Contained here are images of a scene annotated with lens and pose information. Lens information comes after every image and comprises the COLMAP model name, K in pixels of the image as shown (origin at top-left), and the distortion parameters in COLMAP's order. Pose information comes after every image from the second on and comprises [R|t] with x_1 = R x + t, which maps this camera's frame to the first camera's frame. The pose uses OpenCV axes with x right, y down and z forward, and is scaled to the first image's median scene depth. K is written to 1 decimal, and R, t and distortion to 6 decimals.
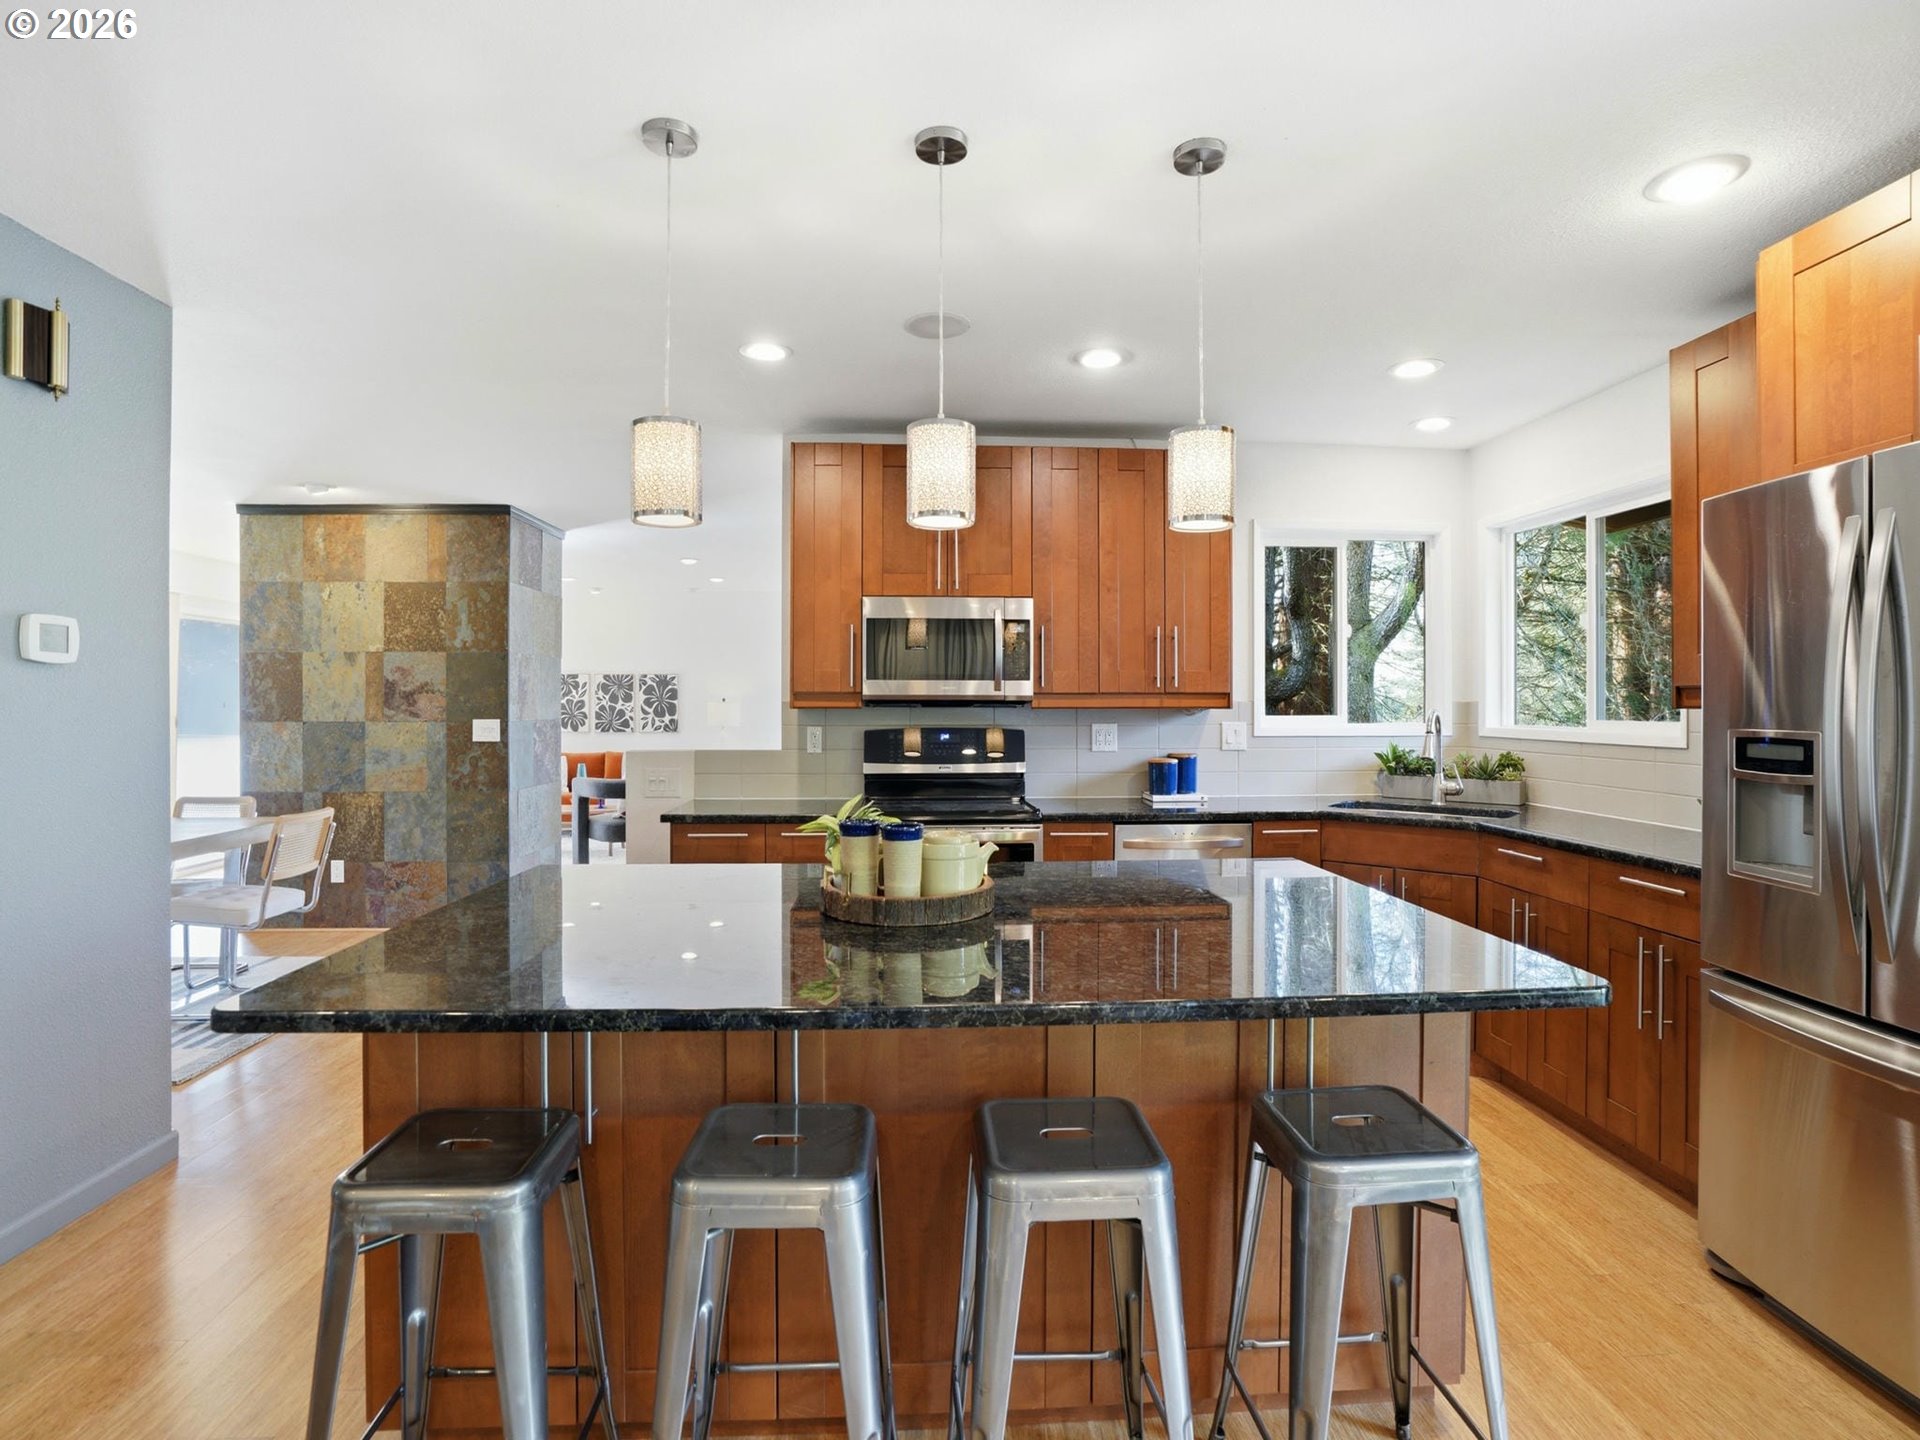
lens RADIAL K [[952.7, 0, 965.1], [0, 952.7, 716.2], [0, 0, 1]] dist [-0.000856, 0.001064]
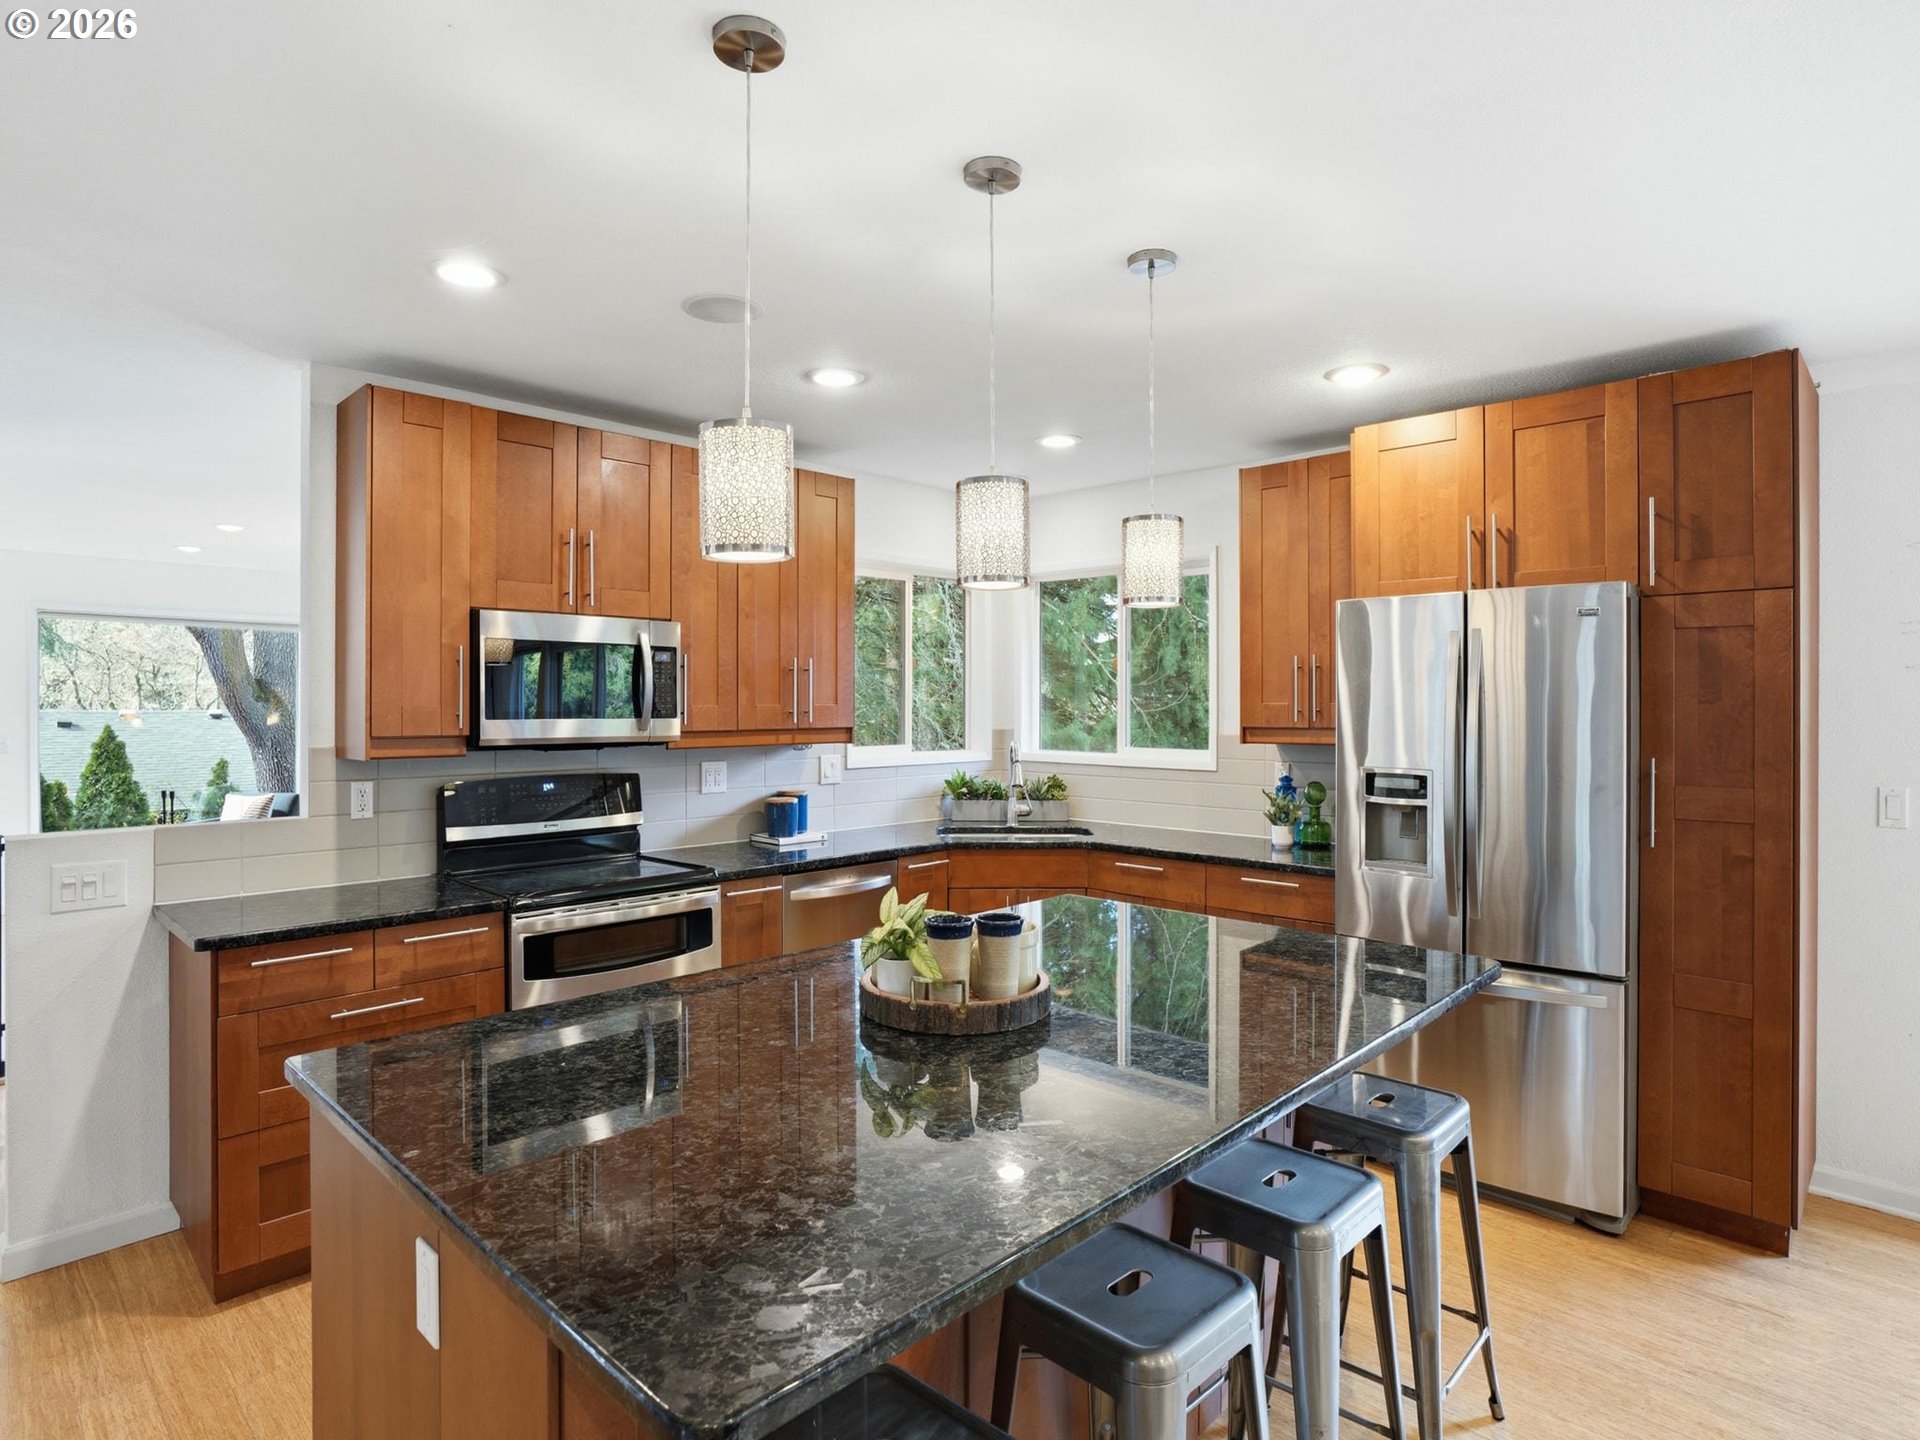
lens RADIAL K [[1055.8, 0, 958.4], [0, 1055.8, 716.6], [0, 0, 1]] dist [-0.006385, -0.000054]
pose [[0.751600, -0.009816, 0.659546, -0.357402], [0.008565, 0.999950, 0.005123, -0.040378], [-0.659564, 0.001799, 0.751647, 0.119468]]
